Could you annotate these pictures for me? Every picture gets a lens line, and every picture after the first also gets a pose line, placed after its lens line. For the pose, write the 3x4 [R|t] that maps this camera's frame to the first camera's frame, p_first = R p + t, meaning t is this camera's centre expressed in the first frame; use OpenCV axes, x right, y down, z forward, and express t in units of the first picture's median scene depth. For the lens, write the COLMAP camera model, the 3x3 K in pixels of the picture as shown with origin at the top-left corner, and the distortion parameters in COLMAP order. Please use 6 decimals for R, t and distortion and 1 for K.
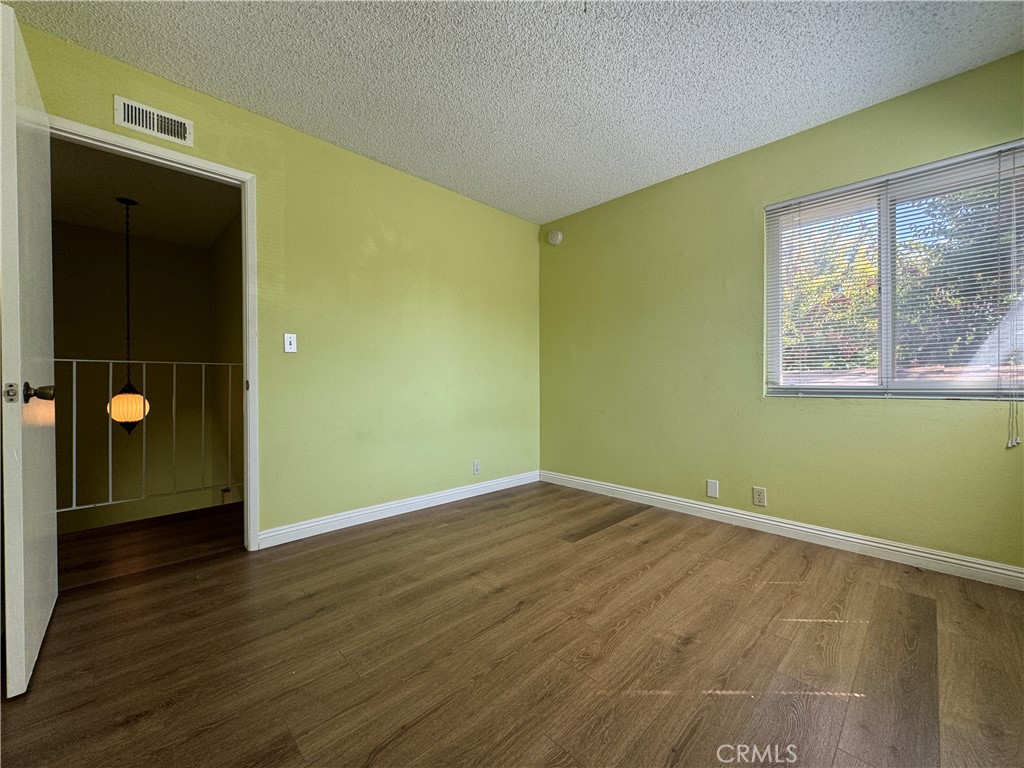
lens RADIAL K [[410.0, 0, 509.2], [0, 410.0, 385.6], [0, 0, 1]] dist [-0.002732, 0.000983]
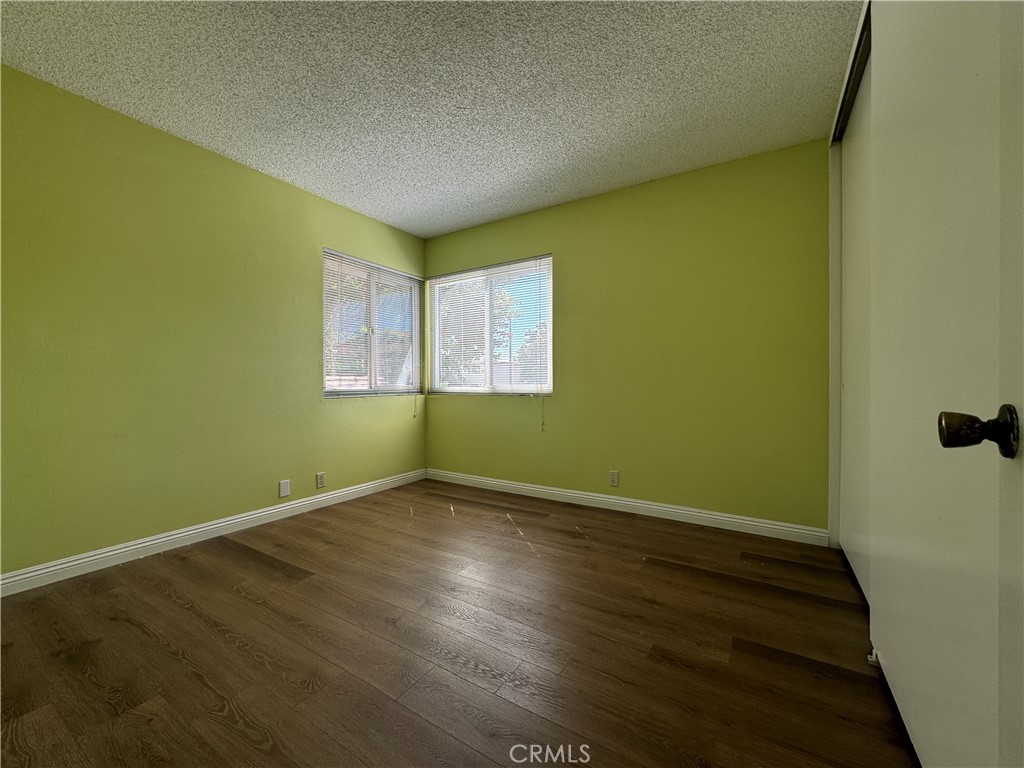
lens RADIAL K [[410.0, 0, 514.9], [0, 410.0, 387.5], [0, 0, 1]] dist [-0.002732, 0.000983]
pose [[-0.250897, -0.009309, 0.967969, -0.812931], [0.010910, 0.999863, 0.012444, -0.018253], [-0.967952, 0.013683, -0.250761, 0.830415]]
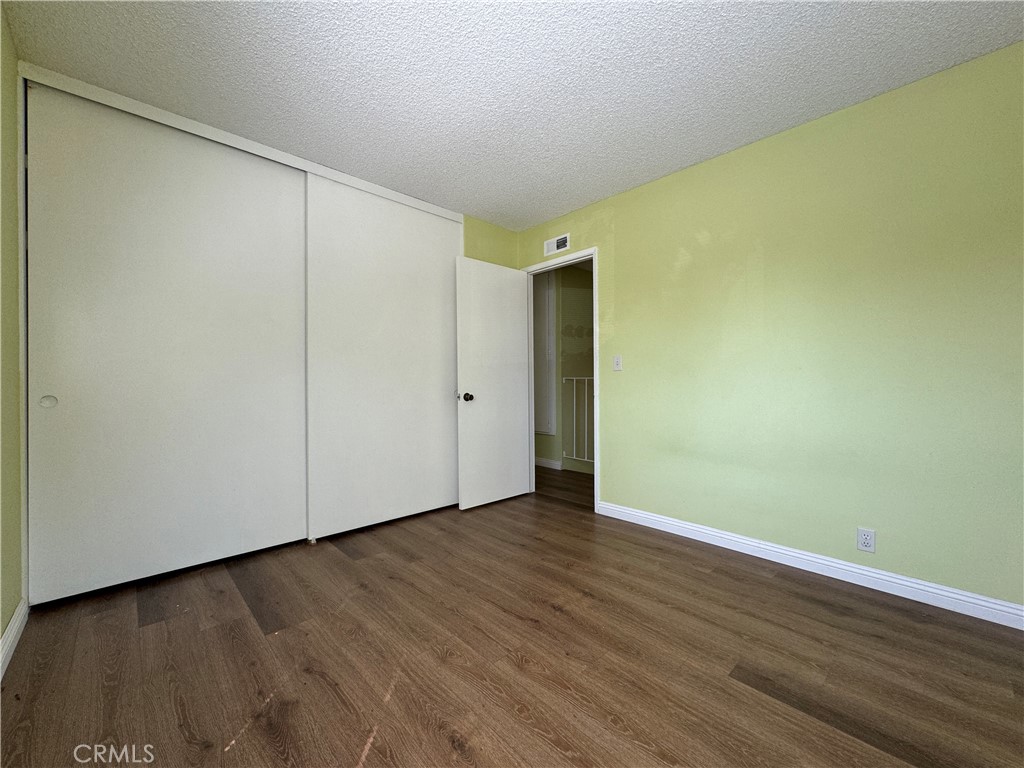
lens RADIAL K [[410.0, 0, 511.9], [0, 410.0, 382.1], [0, 0, 1]] dist [-0.002732, 0.000983]
pose [[-0.008514, -0.002857, -0.999960, 0.778326], [-0.009115, 0.999955, -0.002779, -0.038799], [0.999922, 0.009091, -0.008539, 0.710129]]
